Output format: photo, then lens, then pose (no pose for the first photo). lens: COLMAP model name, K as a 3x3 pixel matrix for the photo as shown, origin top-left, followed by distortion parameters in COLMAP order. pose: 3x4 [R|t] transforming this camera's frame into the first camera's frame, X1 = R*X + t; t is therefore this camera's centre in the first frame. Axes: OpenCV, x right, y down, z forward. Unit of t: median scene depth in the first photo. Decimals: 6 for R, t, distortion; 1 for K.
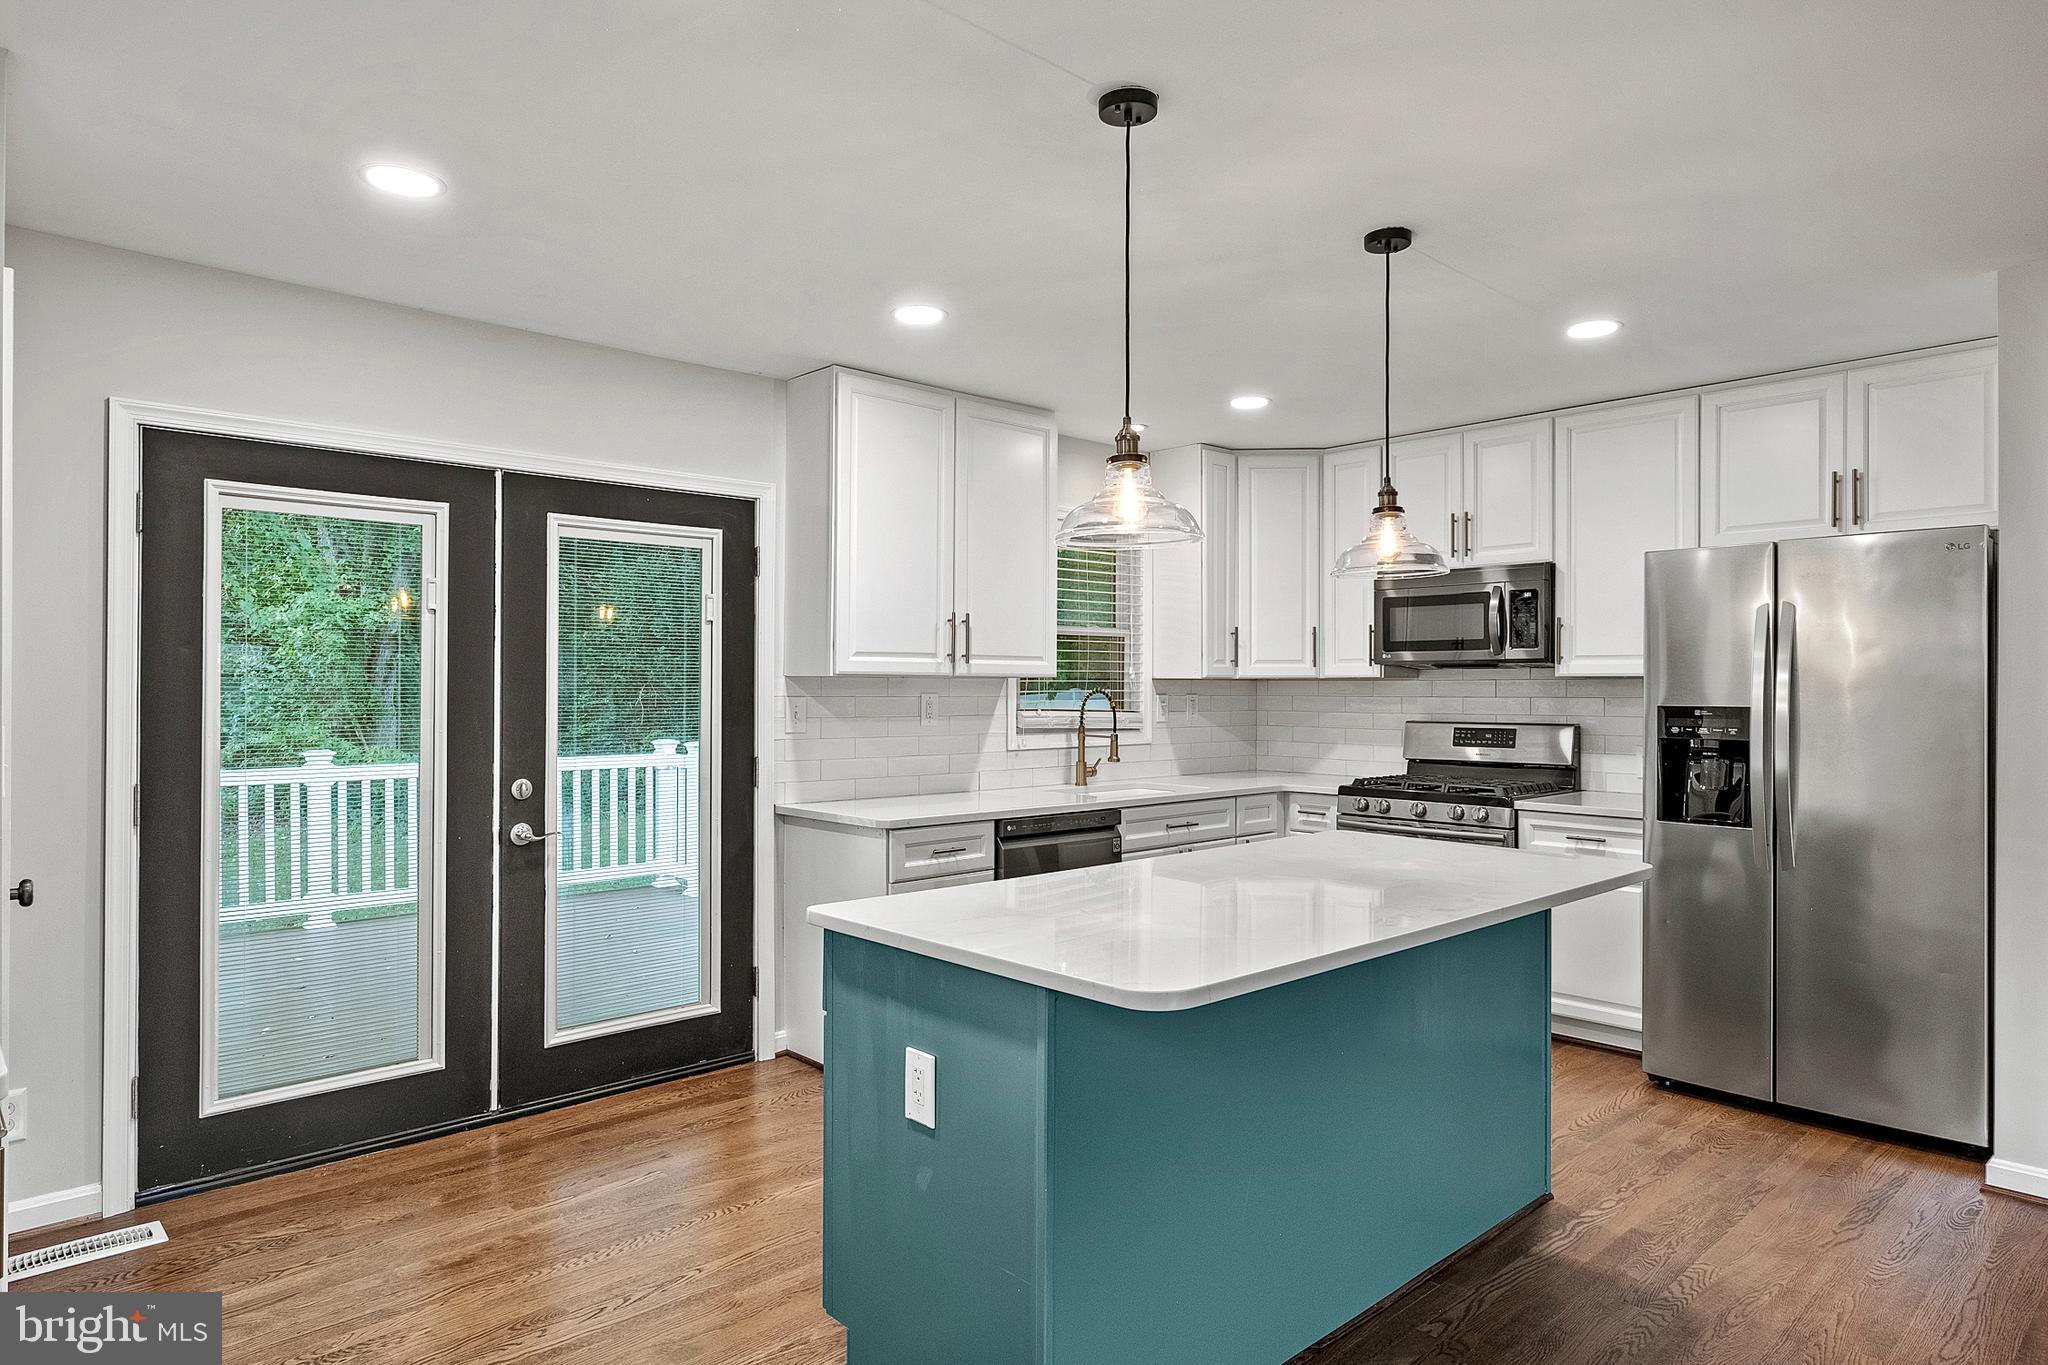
lens RADIAL K [[1204.5, 0, 1035.3], [0, 1204.5, 680.4], [0, 0, 1]] dist [-0.000423, 0.005723]
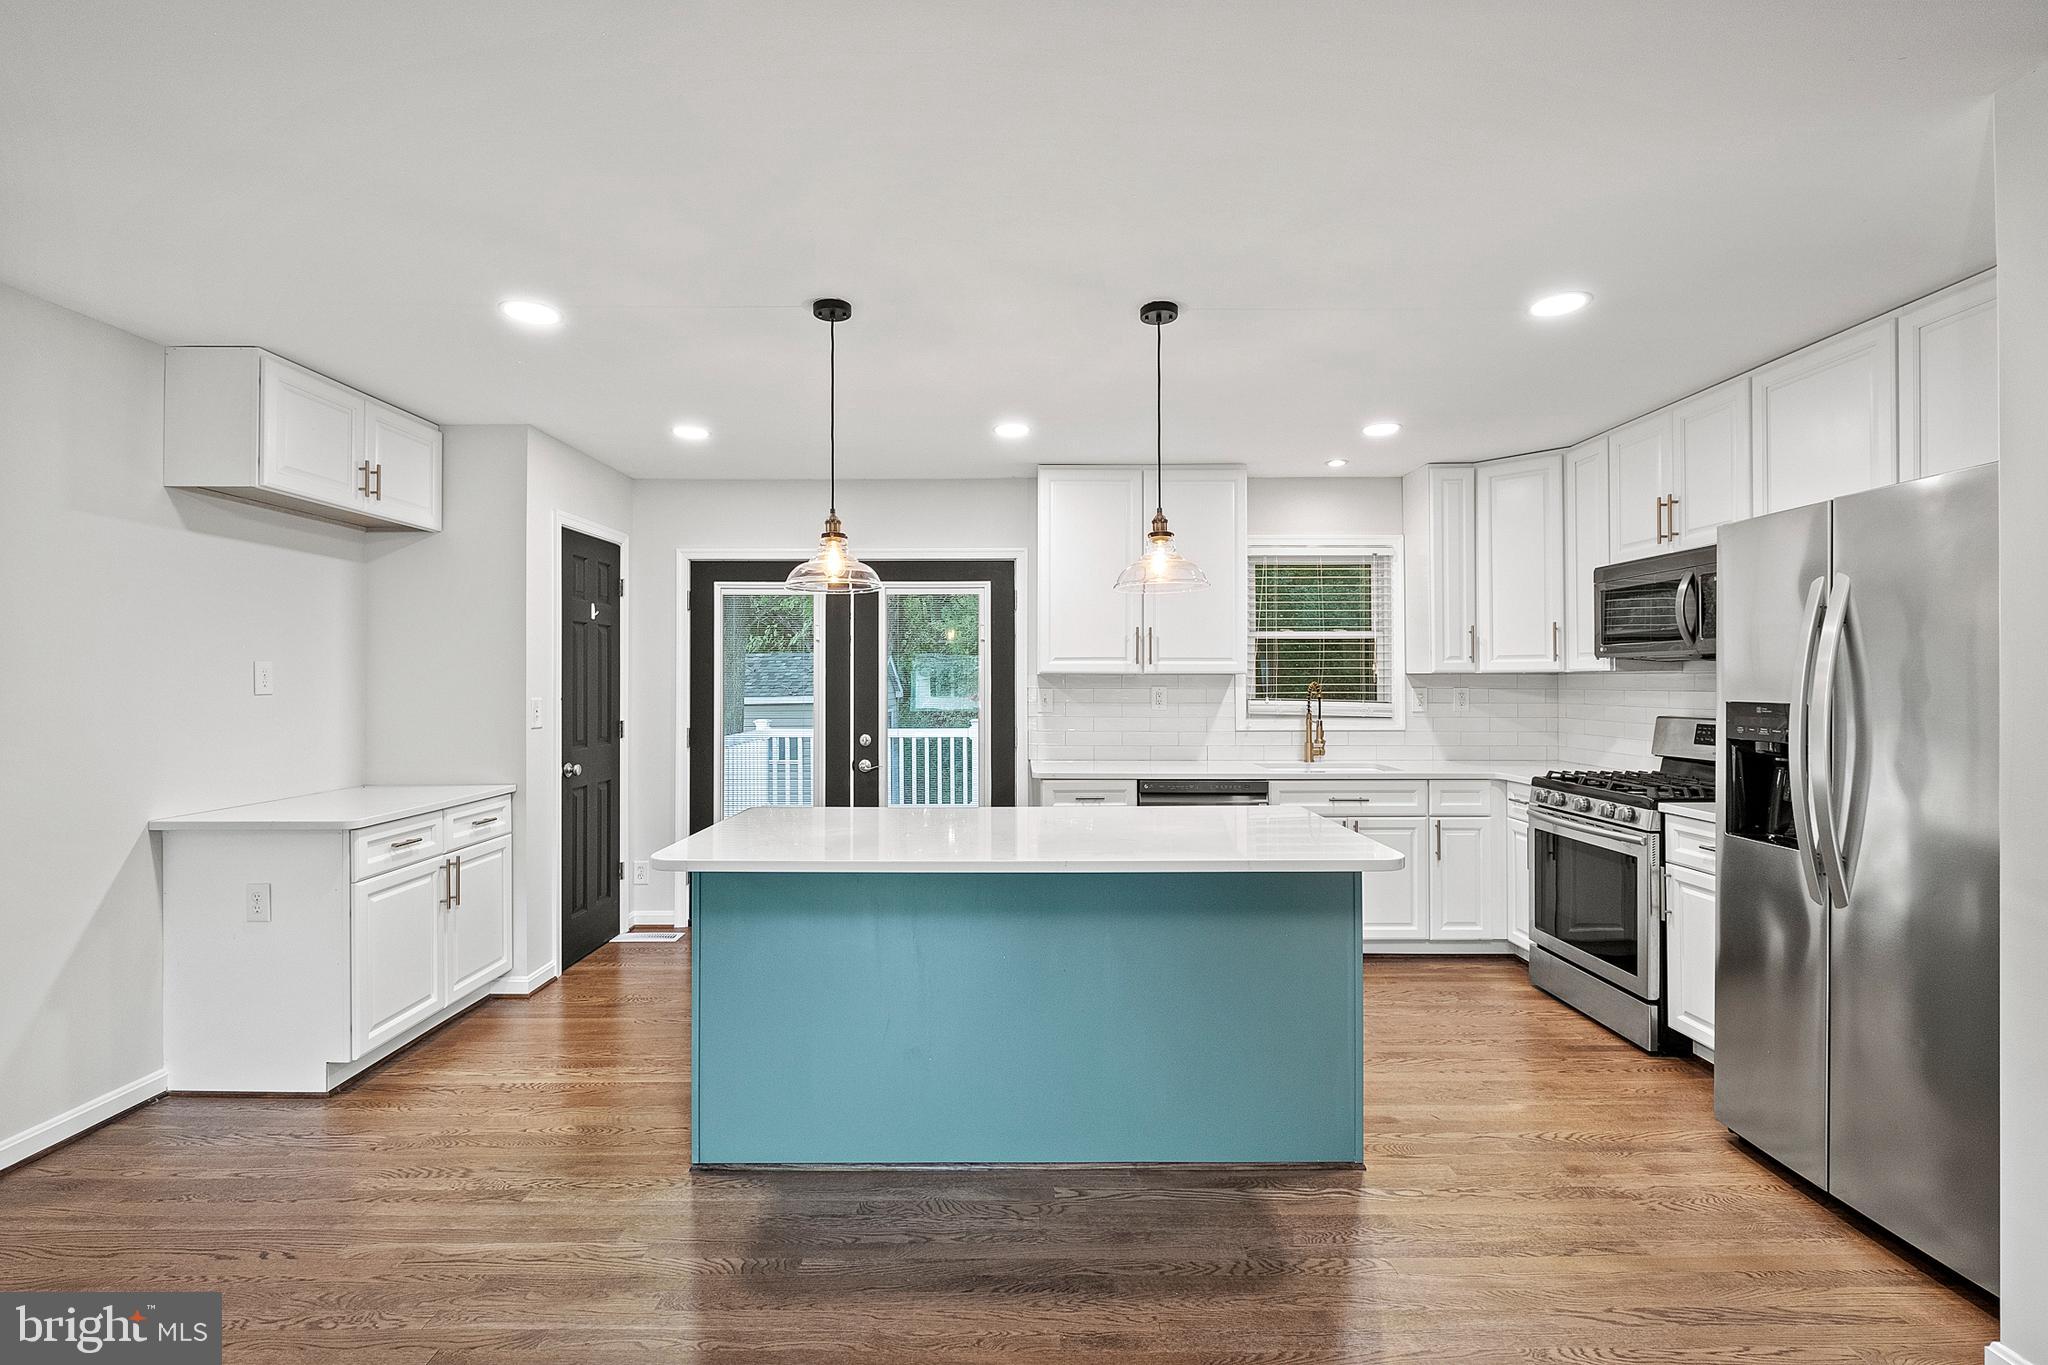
lens RADIAL K [[905.7, 0, 1023.5], [0, 905.7, 669.4], [0, 0, 1]] dist [-0.003750, -0.002506]
pose [[0.730460, -0.011127, -0.682865, 0.483789], [0.005725, 0.999932, -0.010170, 0.001220], [0.682932, 0.003520, 0.730474, 0.144133]]
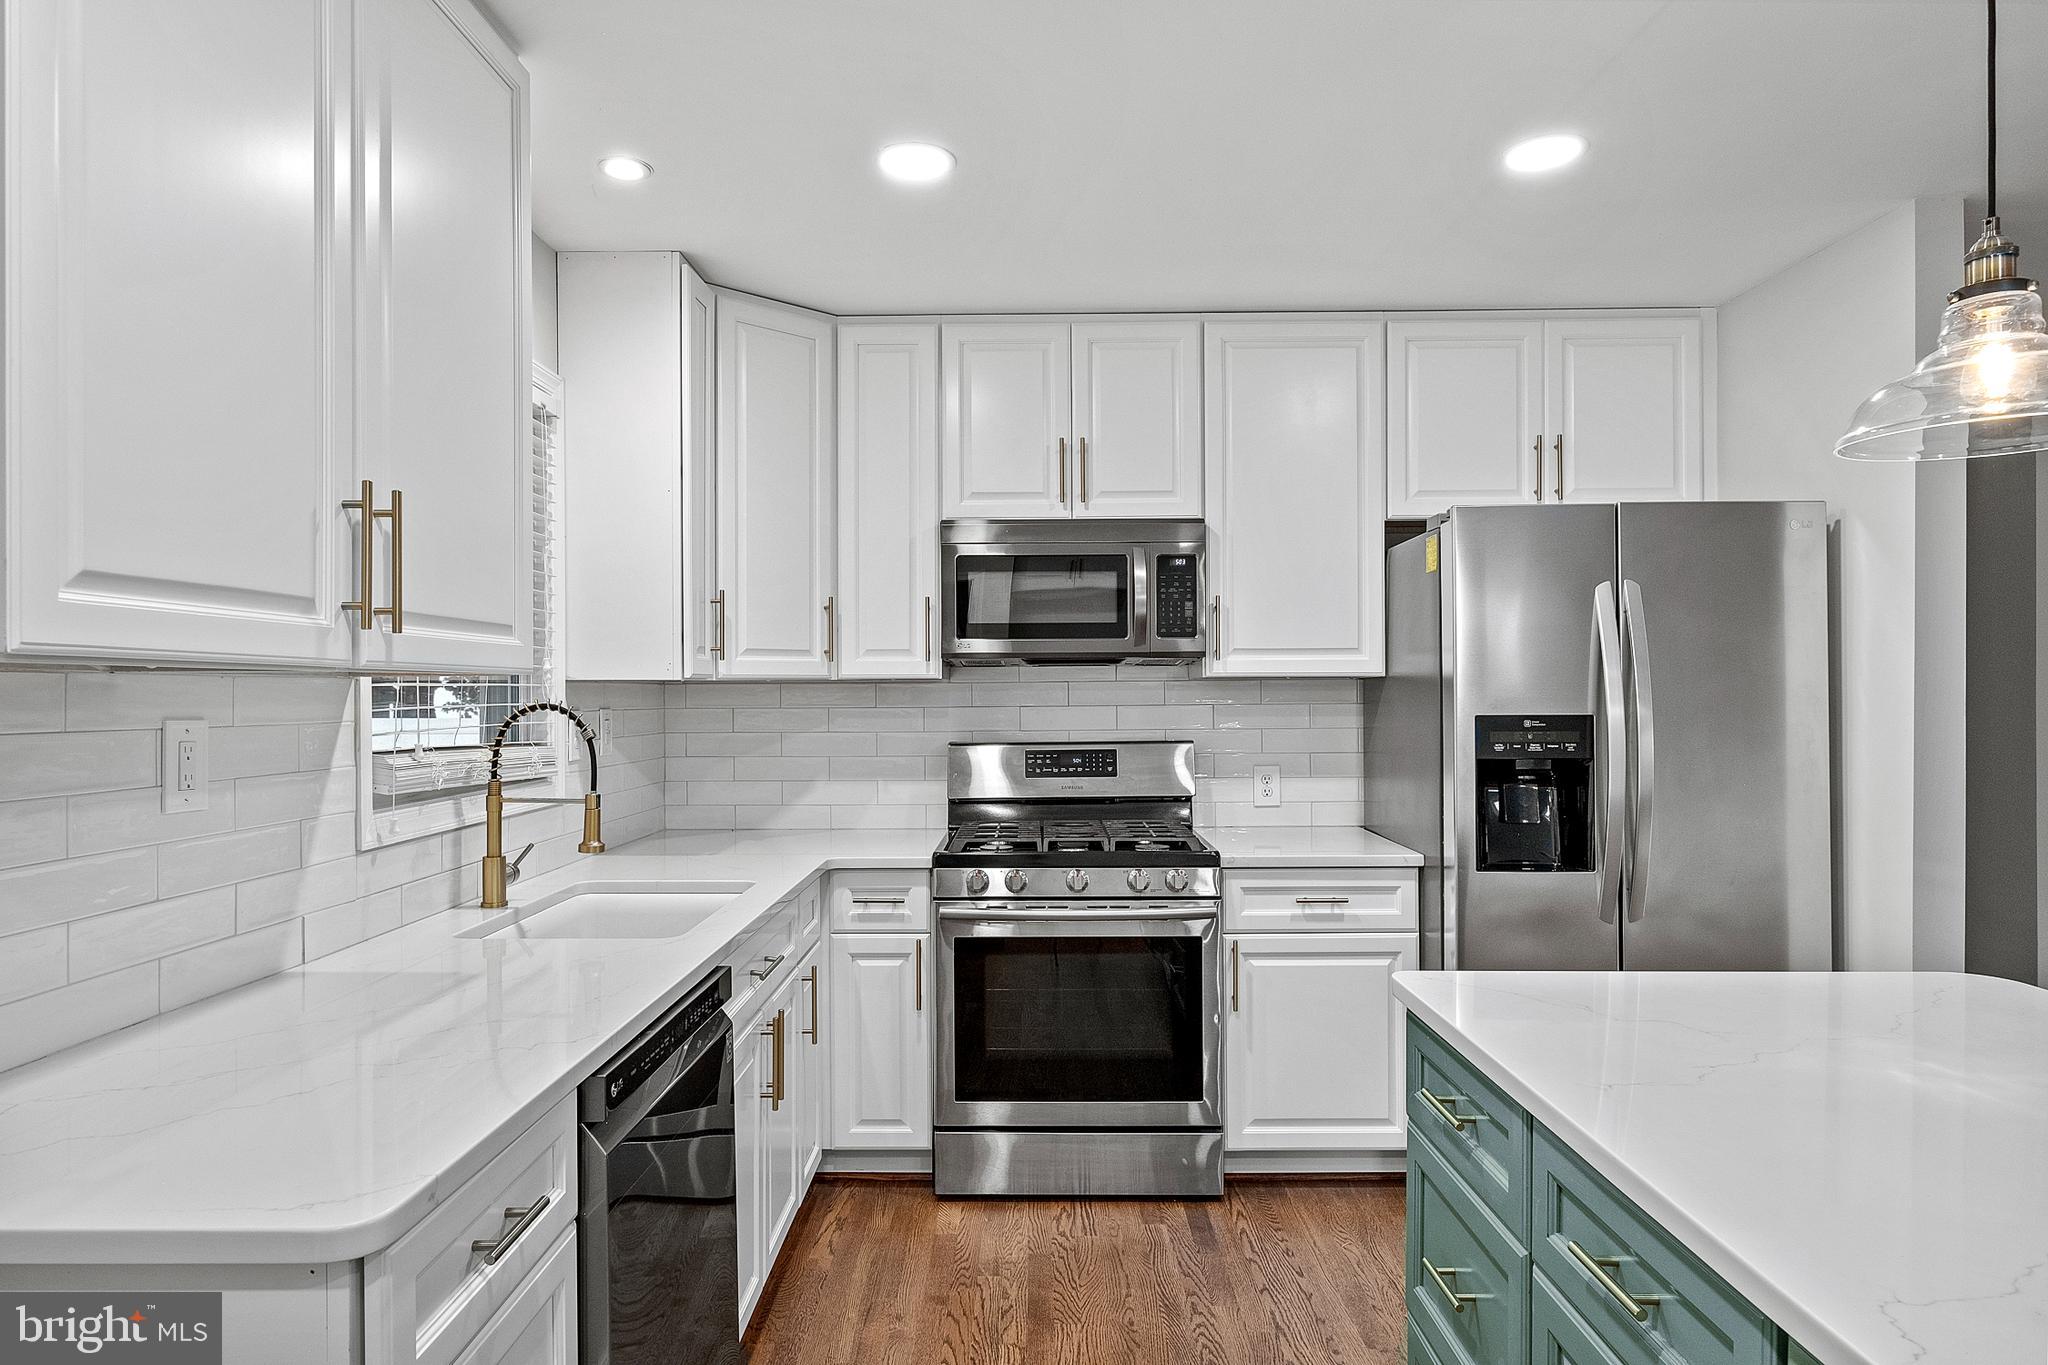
lens RADIAL K [[1204.5, 0, 1026.6], [0, 1204.5, 689.5], [0, 0, 1]] dist [-0.000423, 0.005723]
pose [[0.693689, -0.004161, 0.720262, -0.166257], [0.002809, 0.999991, 0.003071, 0.001845], [-0.720269, -0.000107, 0.693695, 0.562038]]
